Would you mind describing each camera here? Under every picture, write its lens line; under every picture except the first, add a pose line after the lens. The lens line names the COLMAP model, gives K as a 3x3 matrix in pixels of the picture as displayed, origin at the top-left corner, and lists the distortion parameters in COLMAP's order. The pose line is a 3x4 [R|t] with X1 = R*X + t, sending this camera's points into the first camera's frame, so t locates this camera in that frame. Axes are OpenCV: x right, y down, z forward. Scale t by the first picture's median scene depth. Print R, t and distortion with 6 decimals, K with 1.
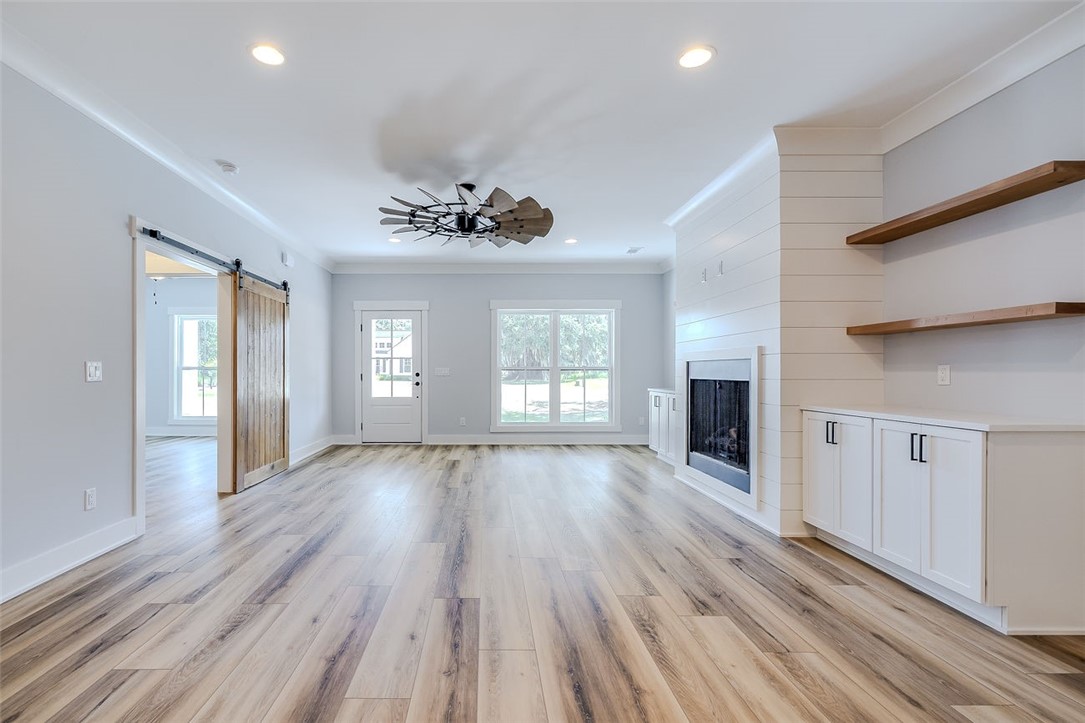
lens RADIAL K [[452.7, 0, 539.0], [0, 452.7, 373.1], [0, 0, 1]] dist [-0.000441, -0.000031]
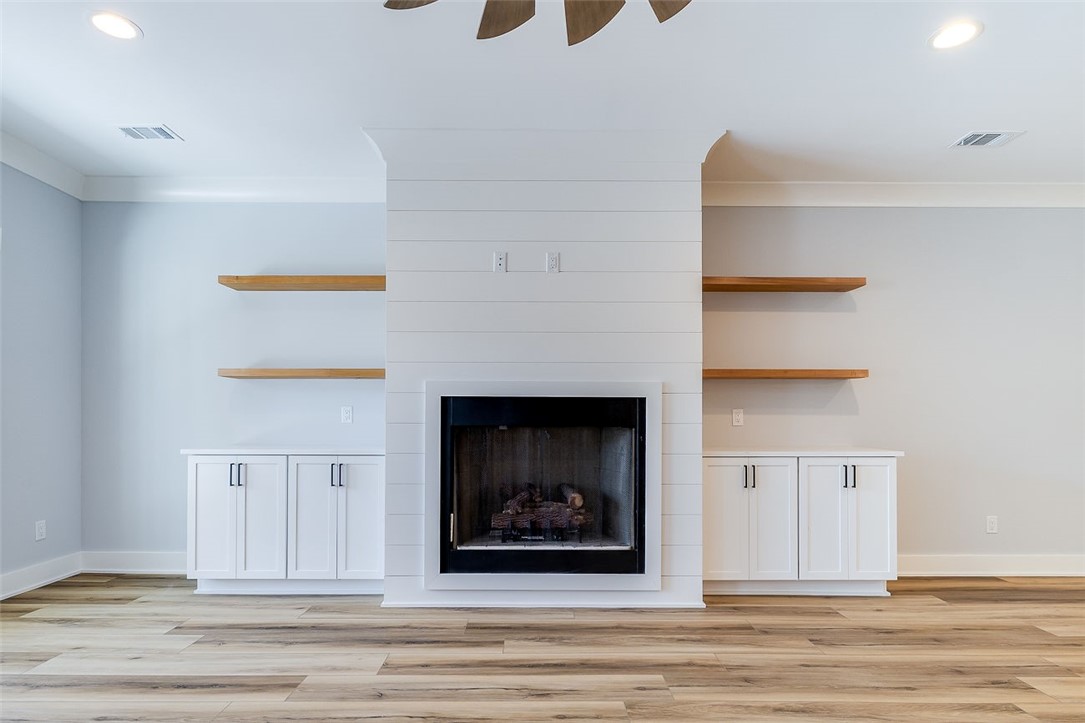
lens RADIAL K [[353.7, 0, 542.1], [0, 353.7, 411.4], [0, 0, 1]] dist [-0.000170, -0.000011]
pose [[0.119154, 0.004775, 0.992864, -0.185549], [0.000667, 0.999988, -0.004890, -0.007705], [-0.992876, 0.001245, 0.119149, 1.431068]]
